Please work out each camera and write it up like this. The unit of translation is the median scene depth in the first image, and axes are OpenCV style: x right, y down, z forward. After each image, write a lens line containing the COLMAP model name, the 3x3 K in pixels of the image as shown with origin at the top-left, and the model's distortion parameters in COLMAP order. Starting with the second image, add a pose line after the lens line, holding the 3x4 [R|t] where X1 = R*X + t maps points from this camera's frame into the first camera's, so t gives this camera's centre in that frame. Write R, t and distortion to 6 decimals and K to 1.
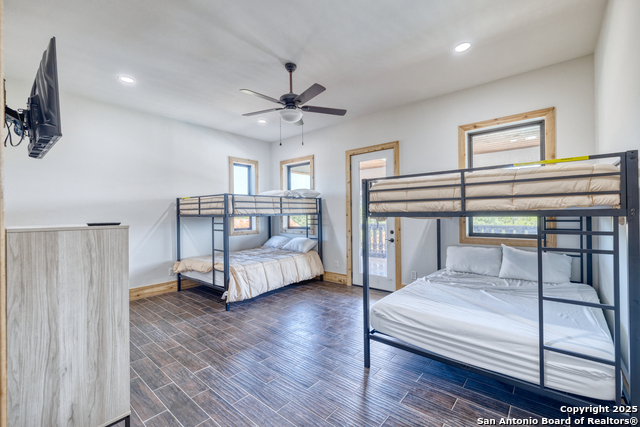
lens RADIAL K [[286.3, 0, 318.5], [0, 286.3, 212.9], [0, 0, 1]] dist [-0.000103, 0.000000]
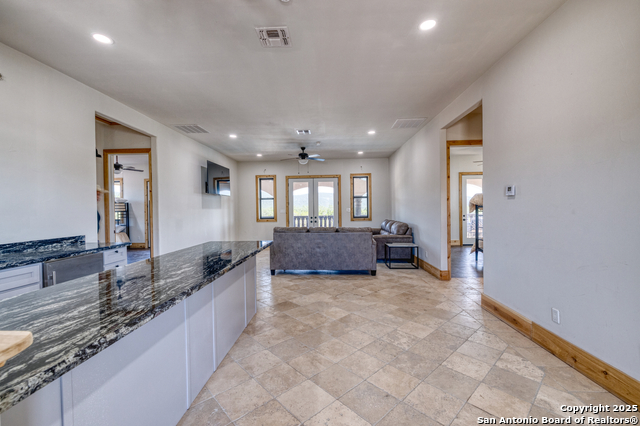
lens RADIAL K [[264.6, 0, 320.2], [0, 264.6, 211.0], [0, 0, 1]] dist [-0.000354, -0.000028]
pose [[0.791828, -0.007018, 0.610704, -0.051330], [0.002264, 0.999961, 0.008557, -0.011589], [-0.610740, -0.005393, 0.791813, -1.073422]]
